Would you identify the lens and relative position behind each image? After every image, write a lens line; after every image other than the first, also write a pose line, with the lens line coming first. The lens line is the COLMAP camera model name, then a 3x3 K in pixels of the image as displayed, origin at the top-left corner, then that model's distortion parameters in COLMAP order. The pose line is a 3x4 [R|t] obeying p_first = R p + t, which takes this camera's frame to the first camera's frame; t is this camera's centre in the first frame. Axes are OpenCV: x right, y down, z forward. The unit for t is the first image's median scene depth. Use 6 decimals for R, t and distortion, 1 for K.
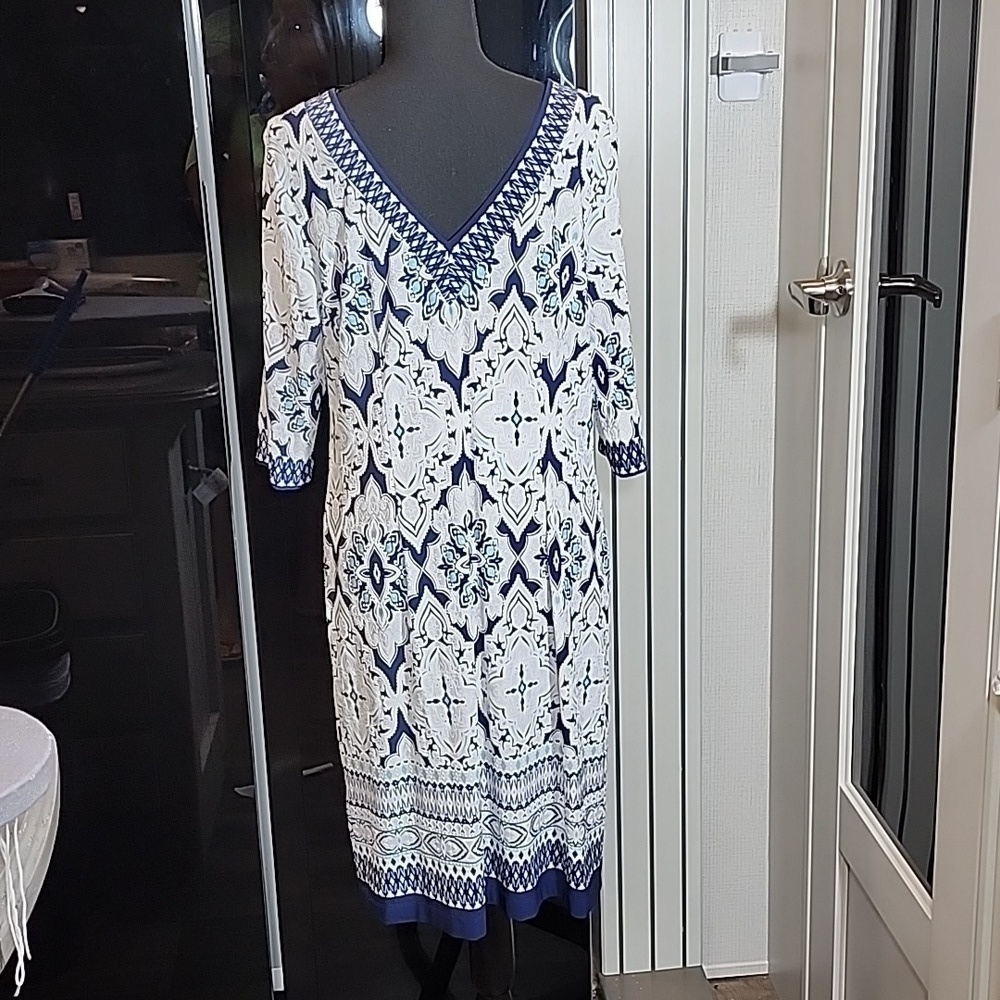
lens RADIAL K [[1550.4, 0, 500.0], [0, 1550.4, 500.0], [0, 0, 1]] dist [0.218858, -0.564209]
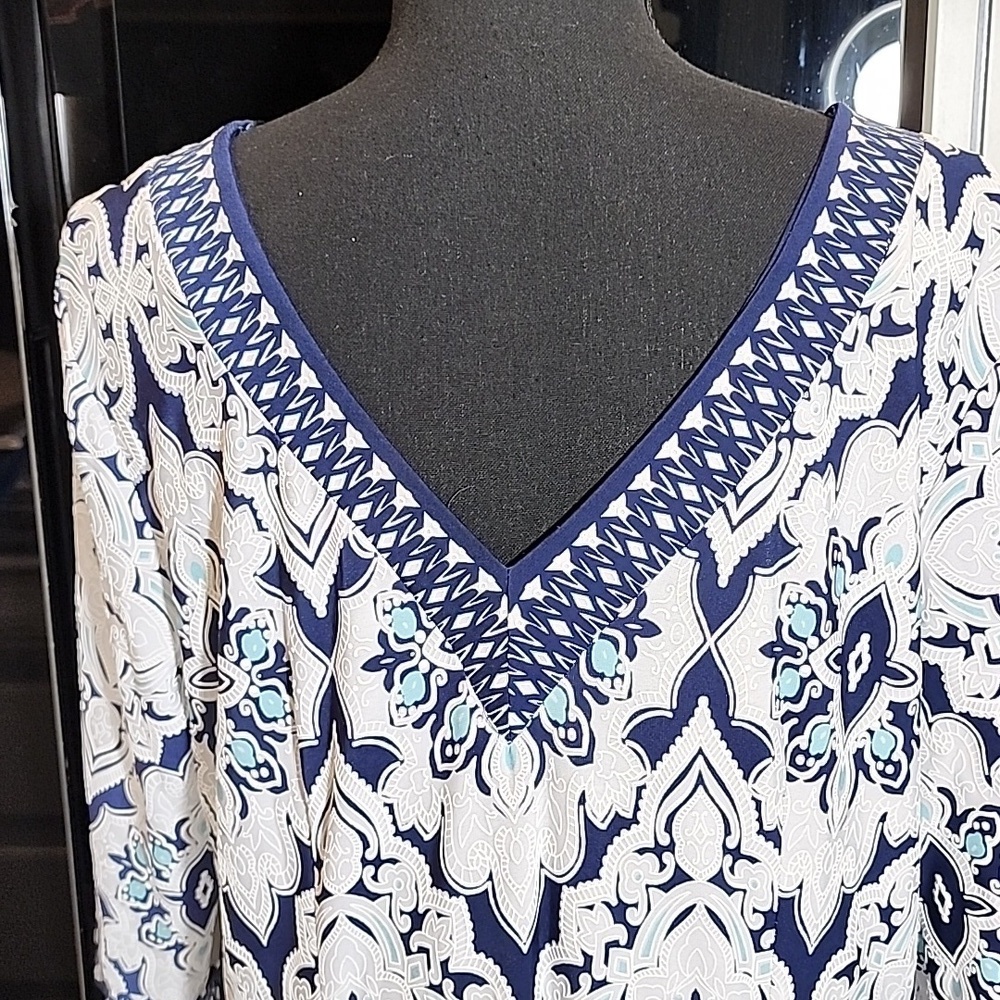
lens RADIAL K [[1550.4, 0, 500.0], [0, 1550.4, 500.0], [0, 0, 1]] dist [0.218858, -0.564209]
pose [[0.986864, 0.055674, -0.151654, 0.014579], [-0.061840, 0.997428, -0.036246, -0.165237], [0.149246, 0.045149, 0.987769, 0.656506]]
